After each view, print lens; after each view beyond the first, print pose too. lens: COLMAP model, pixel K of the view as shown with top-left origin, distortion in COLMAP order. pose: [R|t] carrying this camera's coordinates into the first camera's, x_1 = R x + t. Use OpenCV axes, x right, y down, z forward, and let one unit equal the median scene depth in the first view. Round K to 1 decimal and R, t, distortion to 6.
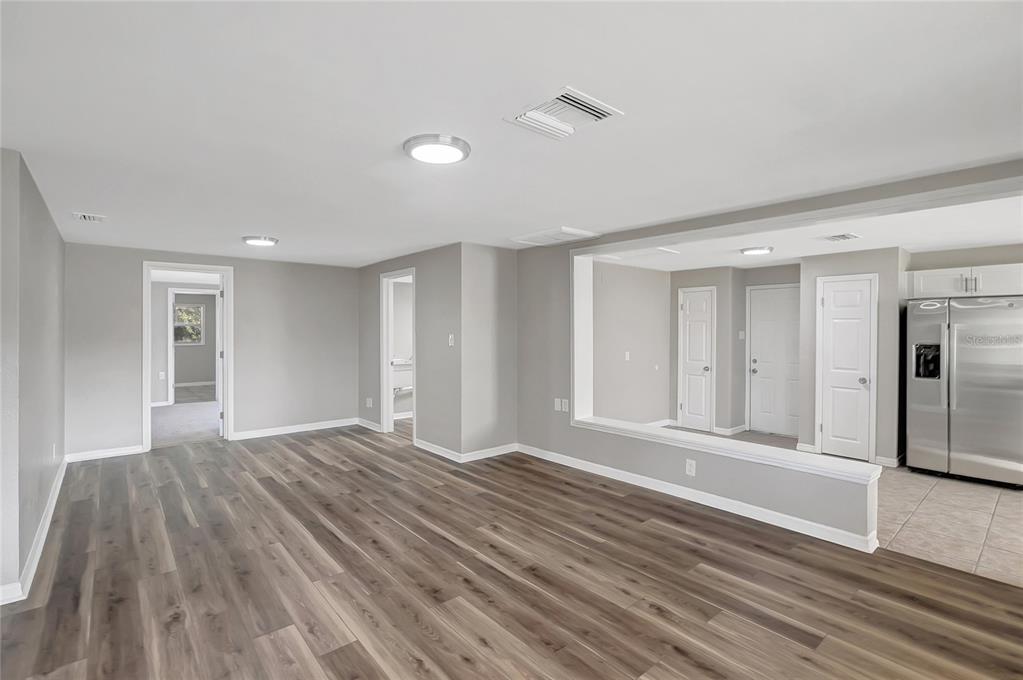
lens RADIAL K [[470.0, 0, 485.0], [0, 470.0, 327.9], [0, 0, 1]] dist [-0.023390, 0.010575]
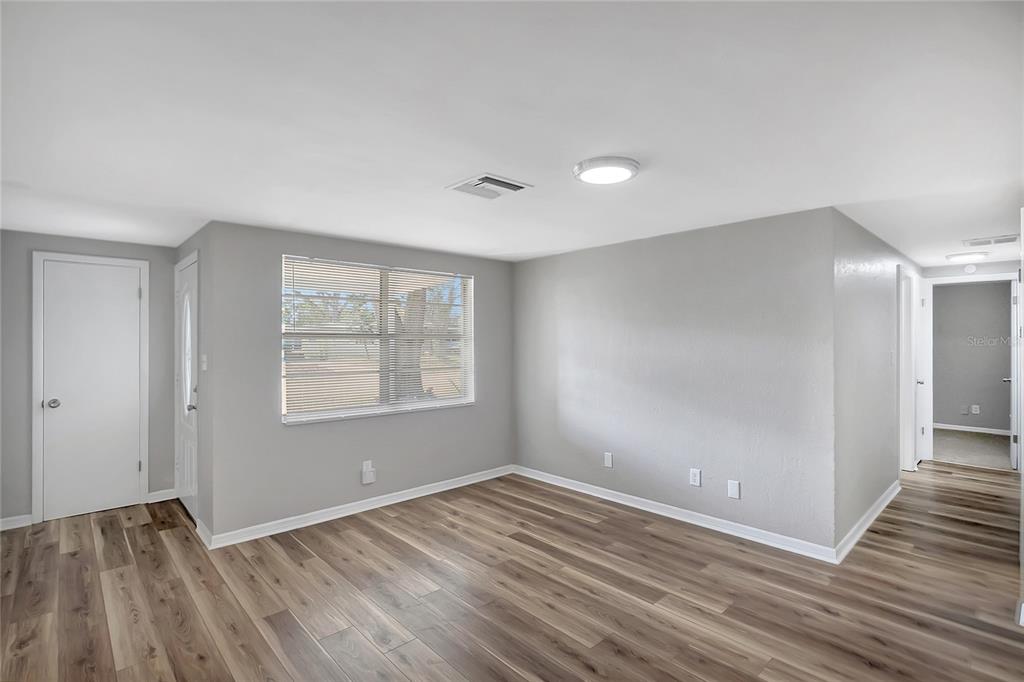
lens RADIAL K [[494.2, 0, 502.5], [0, 494.2, 337.4], [0, 0, 1]] dist [-0.009548, -0.000078]
pose [[-0.998065, -0.000823, -0.062169, 0.081840], [-0.000570, 0.999991, -0.004101, -0.012231], [0.062172, -0.004057, -0.998057, 0.903901]]
